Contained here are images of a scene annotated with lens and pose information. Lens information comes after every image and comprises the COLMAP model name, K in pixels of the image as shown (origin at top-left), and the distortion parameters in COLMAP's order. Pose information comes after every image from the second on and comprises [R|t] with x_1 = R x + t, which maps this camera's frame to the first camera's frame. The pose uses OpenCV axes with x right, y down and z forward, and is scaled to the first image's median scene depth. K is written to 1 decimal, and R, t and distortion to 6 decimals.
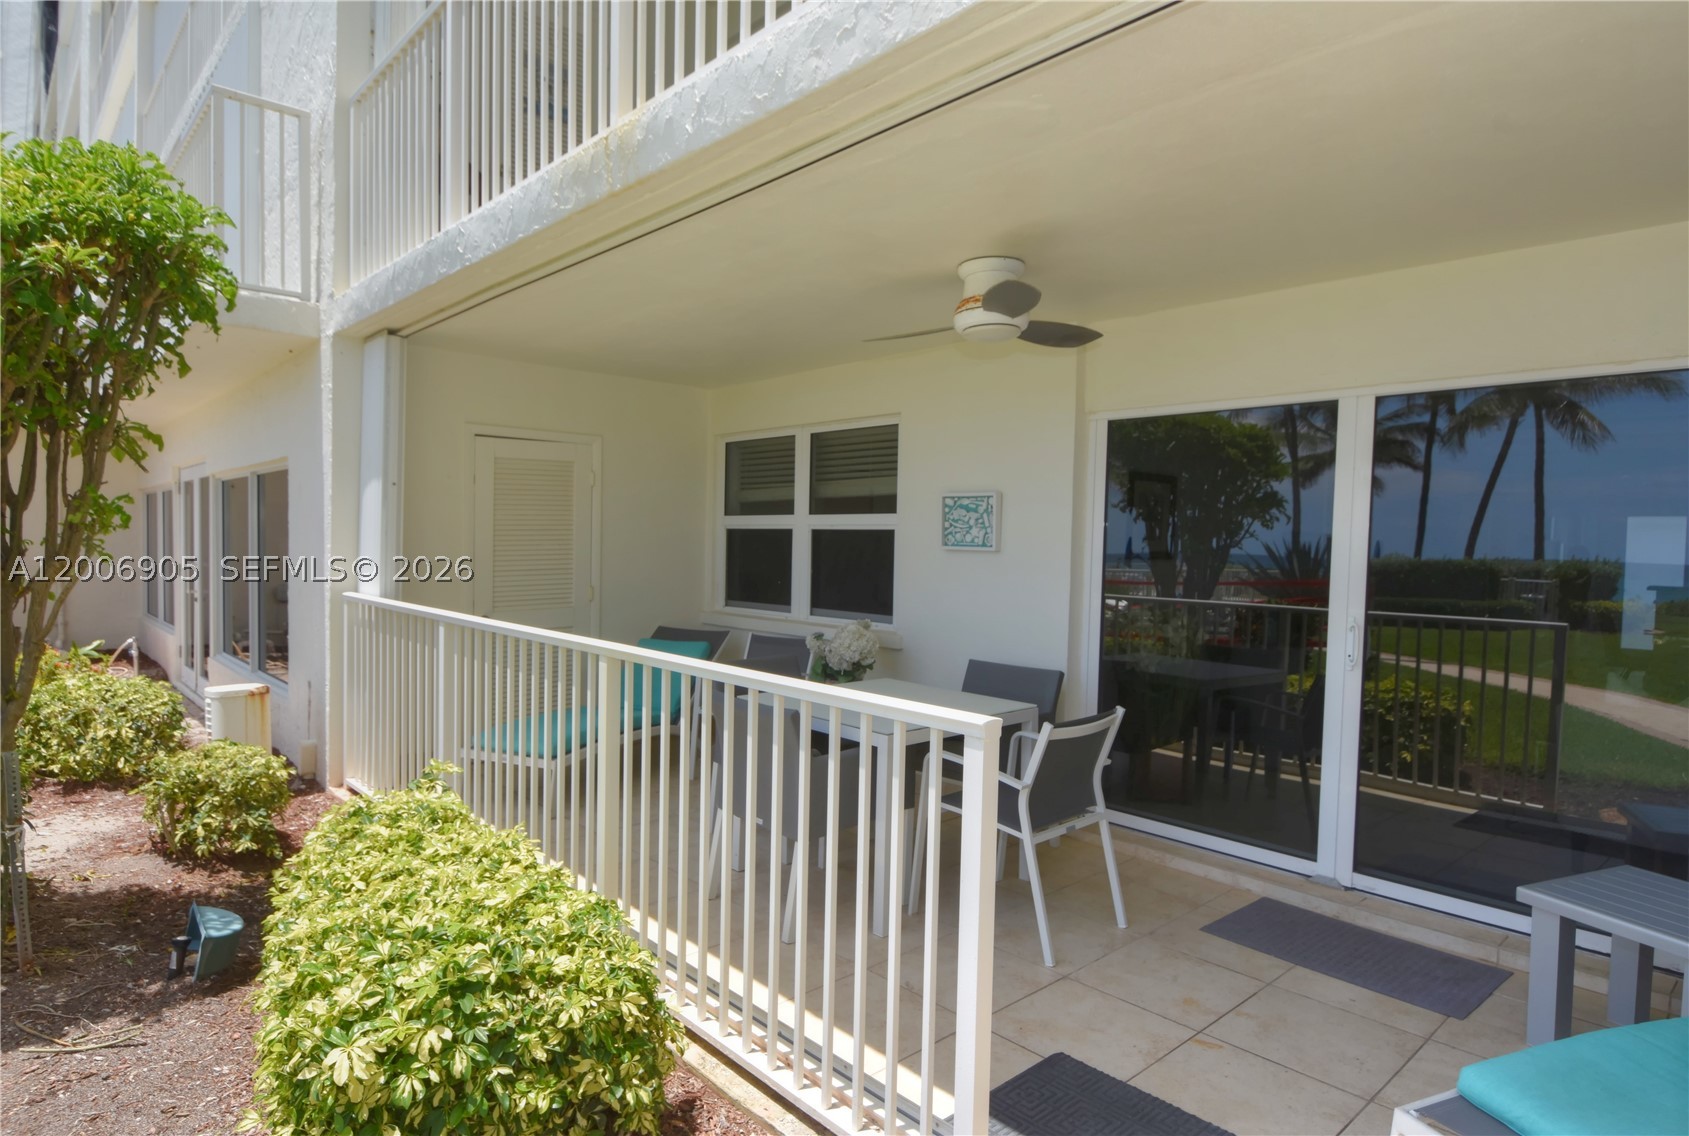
lens RADIAL K [[941.4, 0, 849.7], [0, 941.4, 576.7], [0, 0, 1]] dist [-0.003286, 0.000790]
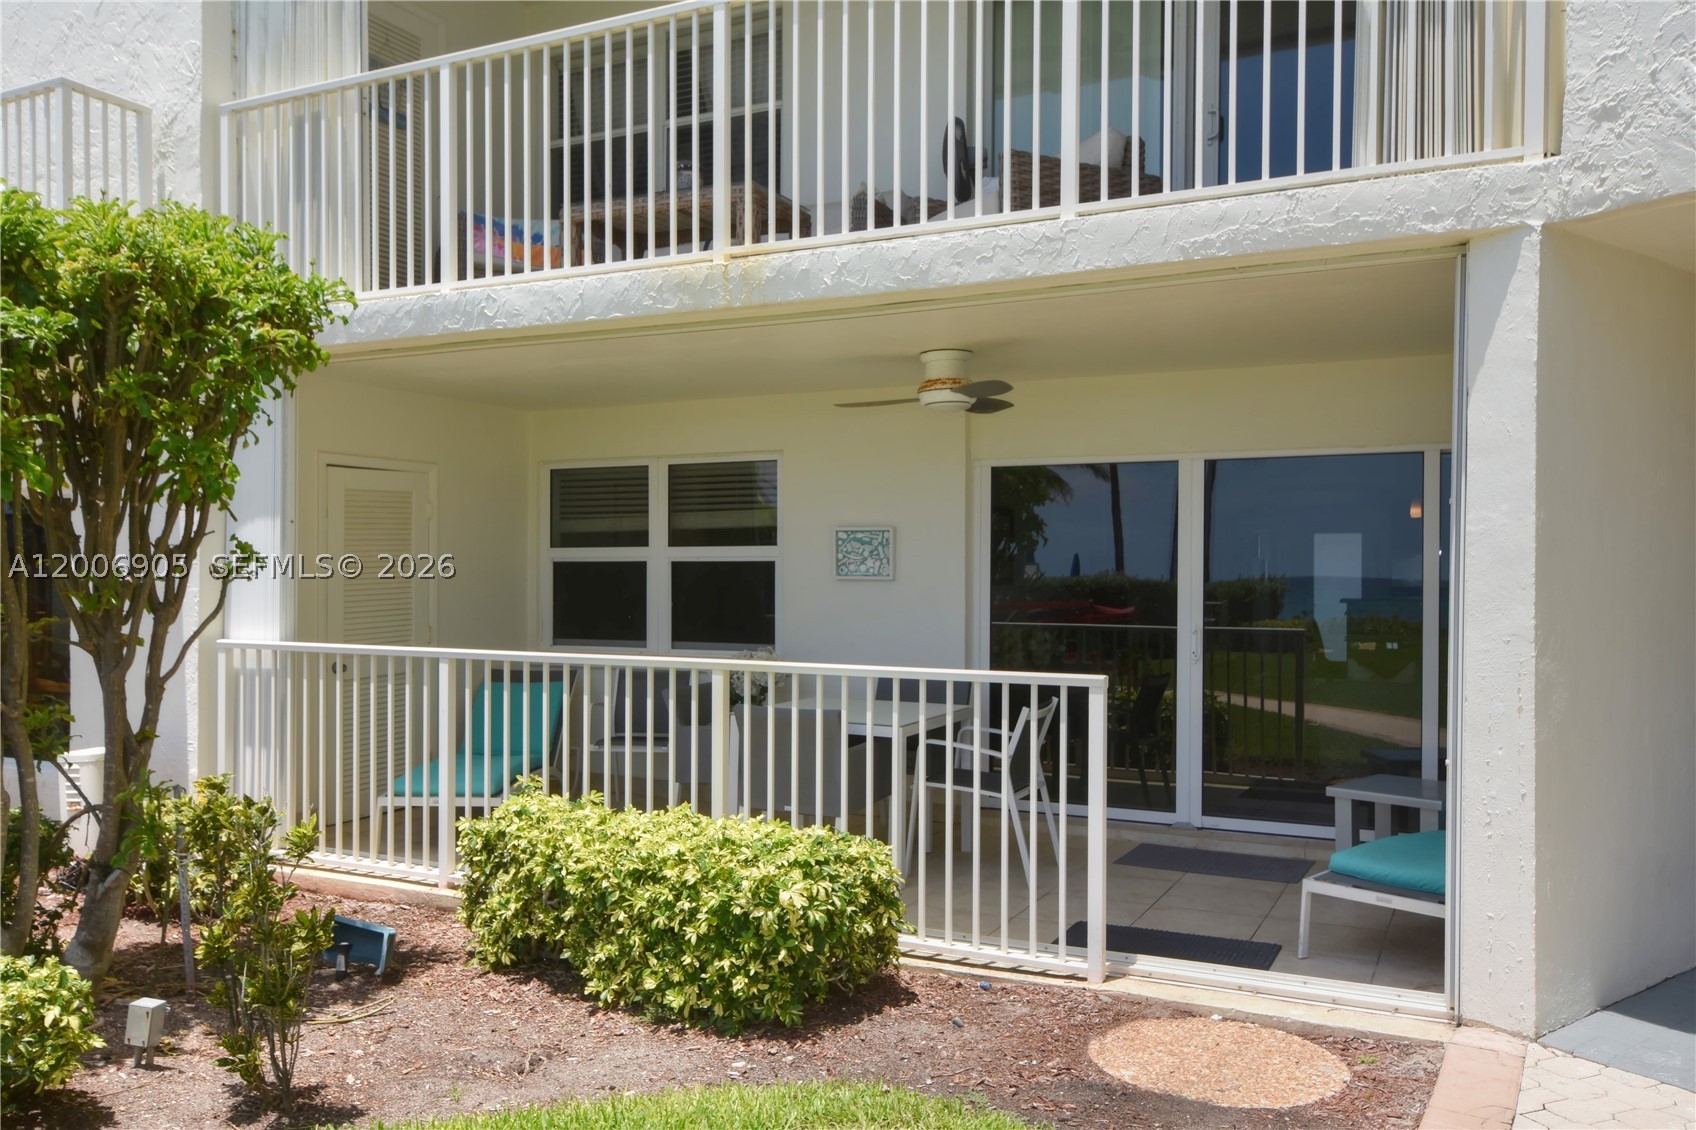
lens RADIAL K [[1279.4, 0, 845.8], [0, 1279.4, 560.7], [0, 0, 1]] dist [0.013066, 0.002043]
pose [[0.936264, -0.015540, 0.350952, -0.389483], [0.030412, 0.998856, -0.036904, 0.004441], [-0.349977, 0.045225, 0.935666, -0.366324]]
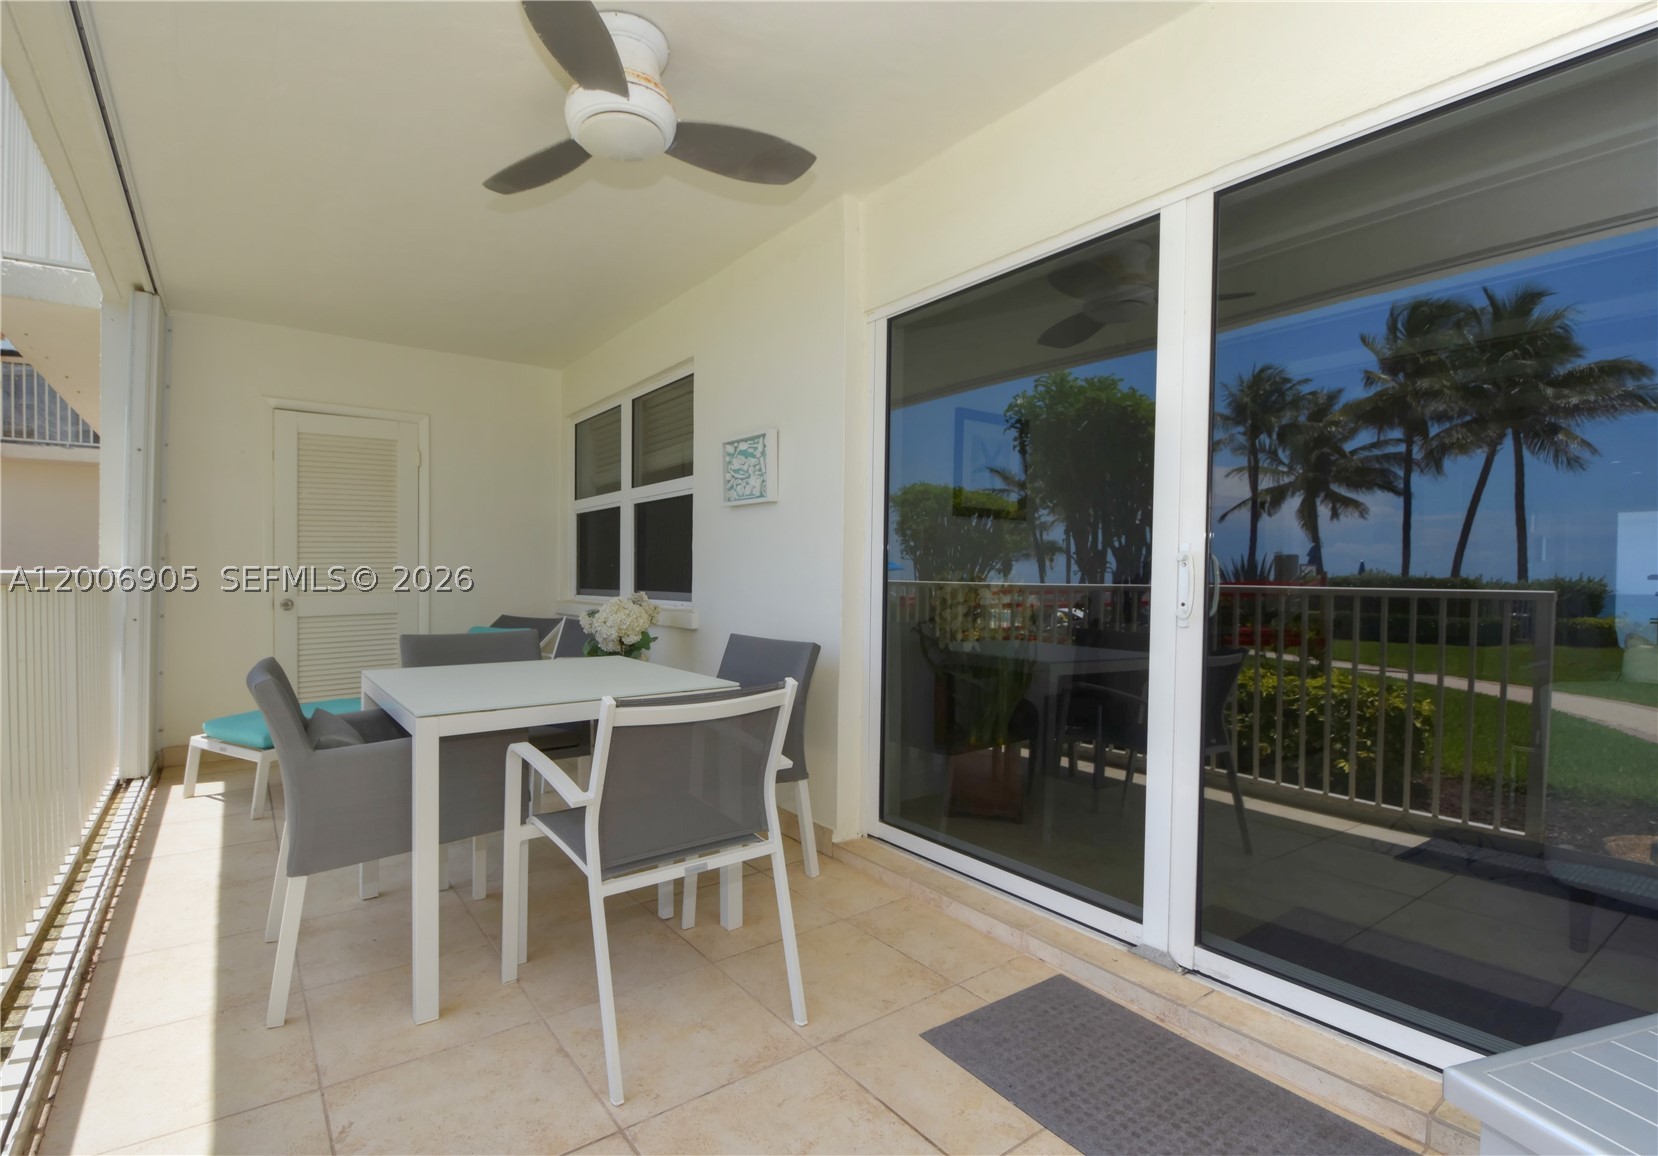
lens RADIAL K [[791.3, 0, 786.7], [0, 791.3, 587.2], [0, 0, 1]] dist [-0.013708, -0.003092]
pose [[0.992254, -0.011090, -0.123730, 0.228285], [0.007823, 0.999609, -0.026862, 0.058841], [0.123980, 0.025686, 0.991952, 0.299913]]
